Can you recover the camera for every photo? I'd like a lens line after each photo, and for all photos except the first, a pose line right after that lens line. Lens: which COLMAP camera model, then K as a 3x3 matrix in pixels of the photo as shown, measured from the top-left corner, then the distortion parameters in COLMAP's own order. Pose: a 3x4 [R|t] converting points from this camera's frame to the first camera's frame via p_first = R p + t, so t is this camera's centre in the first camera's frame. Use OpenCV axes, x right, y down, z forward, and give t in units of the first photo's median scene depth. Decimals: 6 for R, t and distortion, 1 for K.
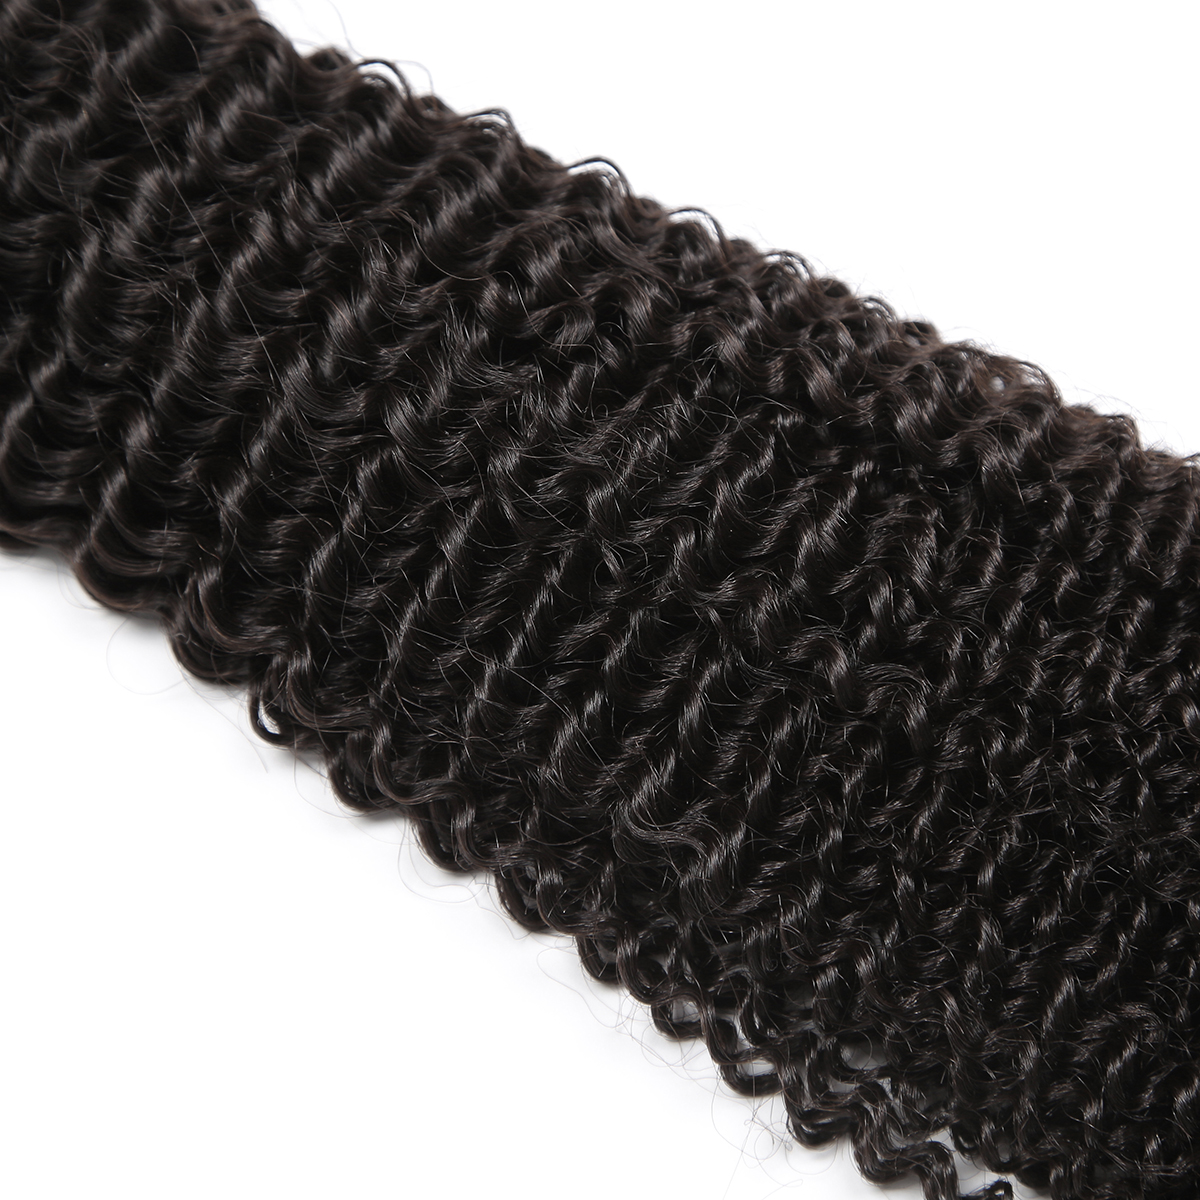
lens RADIAL K [[3168.8, 0, 600.0], [0, 3168.8, 600.0], [0, 0, 1]] dist [-0.001231, 0.489475]
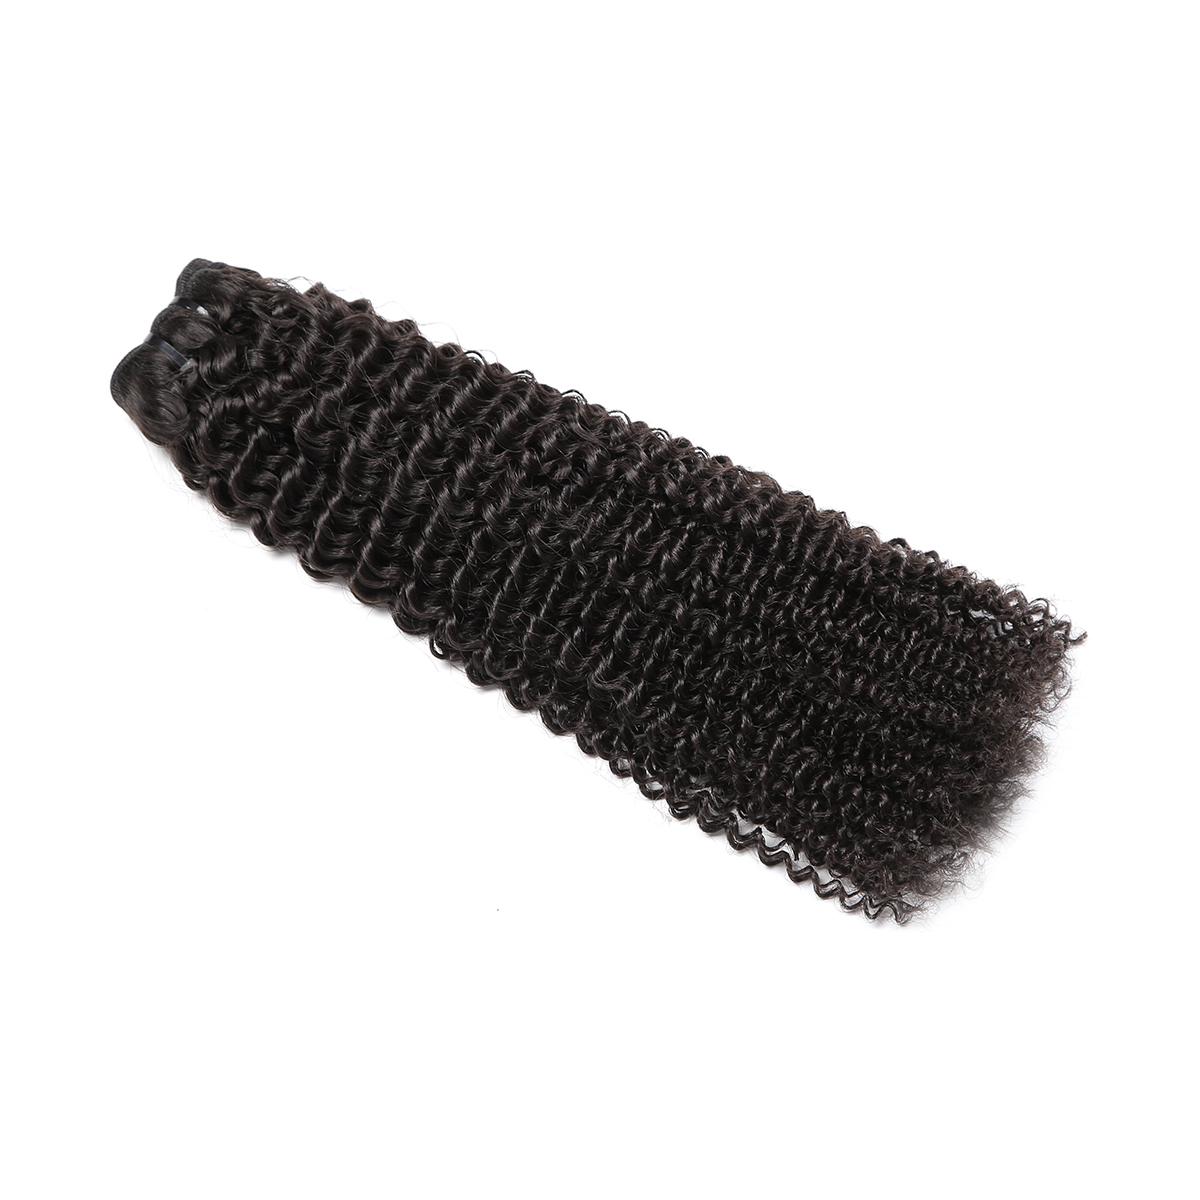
lens RADIAL K [[3388.4, 0, 600.0], [0, 3388.4, 600.0], [0, 0, 1]] dist [-0.051731, 0.038917]
pose [[0.997829, -0.047008, -0.046131, 0.128184], [0.046908, 0.998894, -0.003239, 0.017522], [0.046232, 0.001068, 0.998930, -1.458435]]
